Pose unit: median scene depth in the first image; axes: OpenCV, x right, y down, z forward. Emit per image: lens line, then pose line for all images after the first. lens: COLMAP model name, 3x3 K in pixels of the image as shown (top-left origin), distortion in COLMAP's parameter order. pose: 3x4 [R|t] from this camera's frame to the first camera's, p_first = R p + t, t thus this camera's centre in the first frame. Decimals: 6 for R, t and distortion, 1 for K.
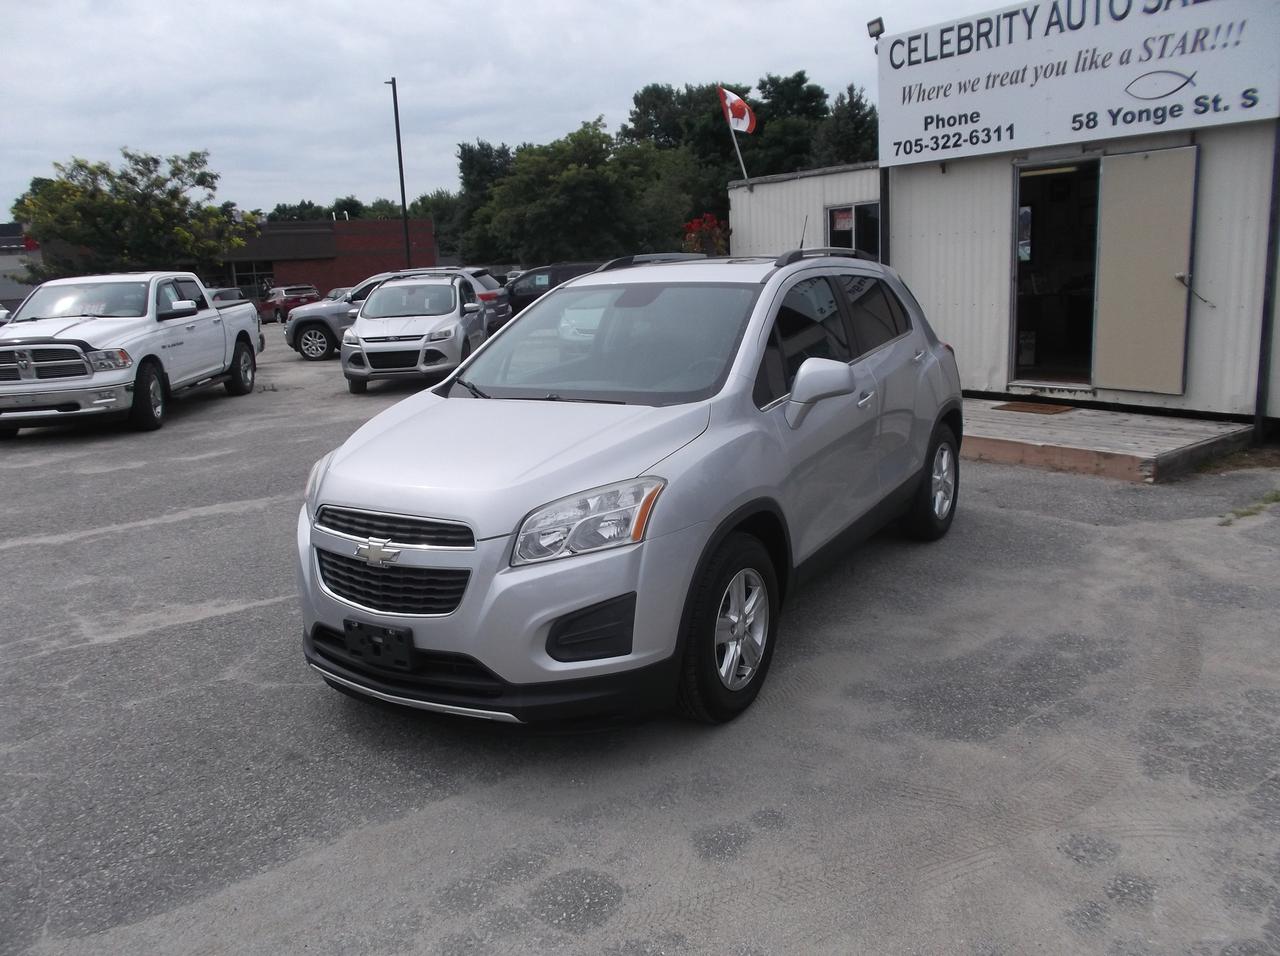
lens RADIAL K [[1028.7, 0, 640.0], [0, 1028.7, 478.0], [0, 0, 1]] dist [-0.008000, 0.015223]
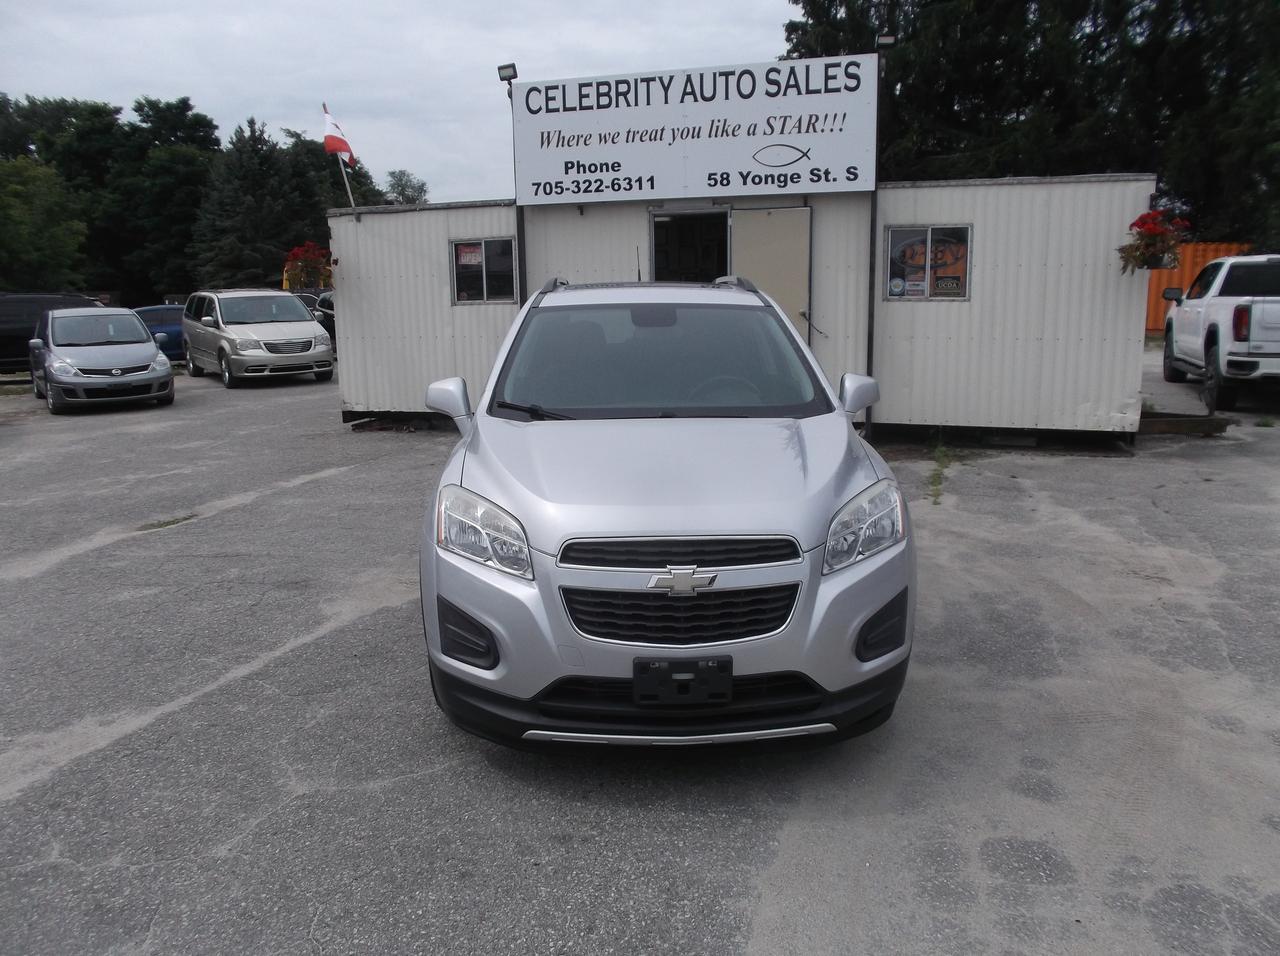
lens RADIAL K [[1033.2, 0, 655.7], [0, 1033.2, 470.2], [0, 0, 1]] dist [-0.018119, 0.005784]
pose [[0.826219, -0.068214, 0.559204, -0.284709], [0.094933, 0.995305, -0.018851, -0.003876], [-0.555293, 0.068662, 0.828815, 0.088279]]
